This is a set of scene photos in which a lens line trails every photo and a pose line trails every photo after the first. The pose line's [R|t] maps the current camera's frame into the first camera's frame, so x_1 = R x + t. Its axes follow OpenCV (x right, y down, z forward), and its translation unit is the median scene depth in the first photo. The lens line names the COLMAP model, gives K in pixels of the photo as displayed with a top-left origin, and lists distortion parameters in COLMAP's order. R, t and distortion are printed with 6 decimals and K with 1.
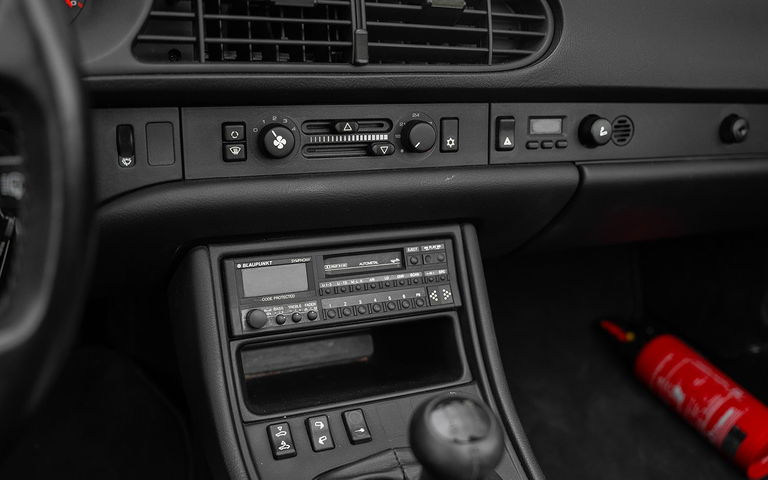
lens RADIAL K [[709.6, 0, 384.0], [0, 709.6, 240.0], [0, 0, 1]] dist [-0.066547, 0.007109]
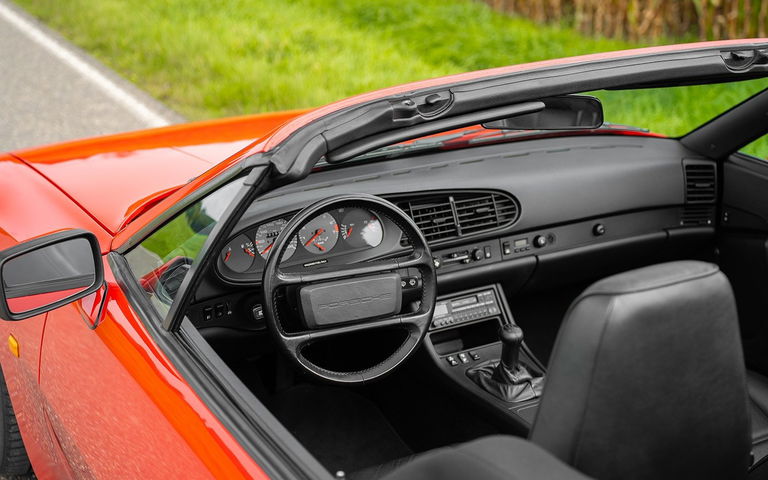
lens RADIAL K [[1122.1, 0, 384.0], [0, 1122.1, 240.0], [0, 0, 1]] dist [0.190608, 0.009407]
pose [[0.986333, -0.141081, 0.085112, -0.659875], [0.149553, 0.983363, -0.103110, 0.195149], [-0.069149, 0.114430, 0.991022, -3.271477]]
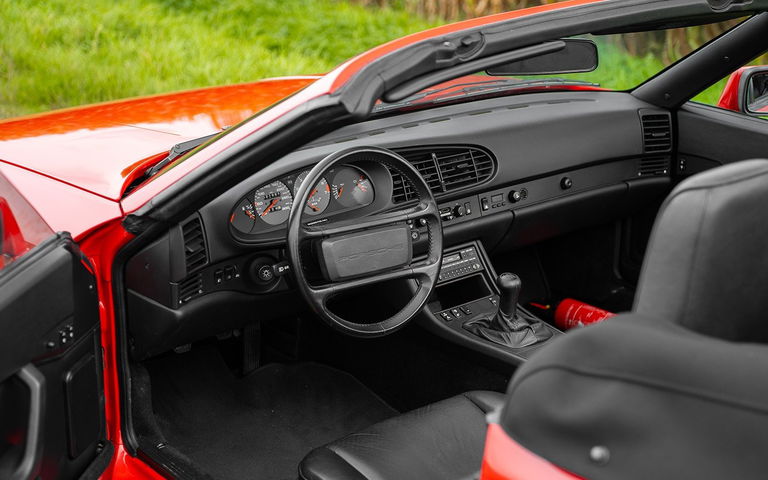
lens RADIAL K [[1317.7, 0, 384.0], [0, 1317.7, 240.0], [0, 0, 1]] dist [0.333432, 0.030736]
pose [[0.947434, -0.196789, 0.252277, -1.506738], [0.226181, 0.969629, -0.093072, 0.369487], [-0.226299, 0.145240, 0.963169, -3.792655]]
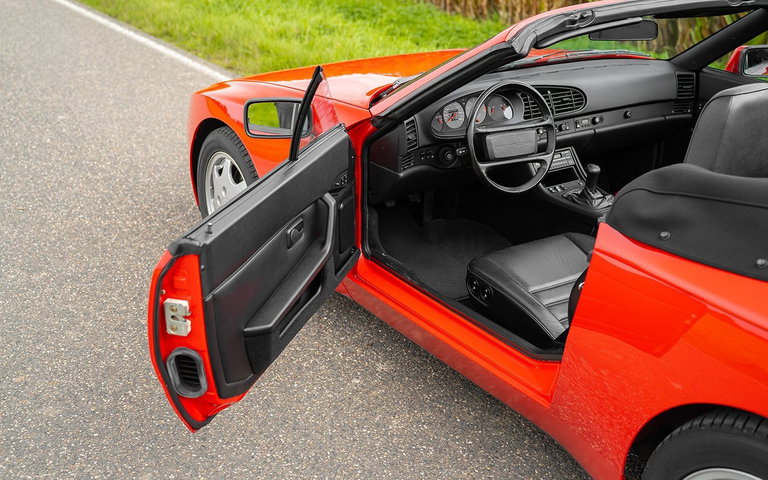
lens RADIAL K [[893.5, 0, 384.0], [0, 893.5, 240.0], [0, 0, 1]] dist [0.010600, 0.276949]
pose [[0.973407, -0.168666, 0.155018, -2.004697], [0.178264, 0.982704, -0.050151, 0.628515], [-0.143878, 0.076451, 0.986638, -4.313552]]
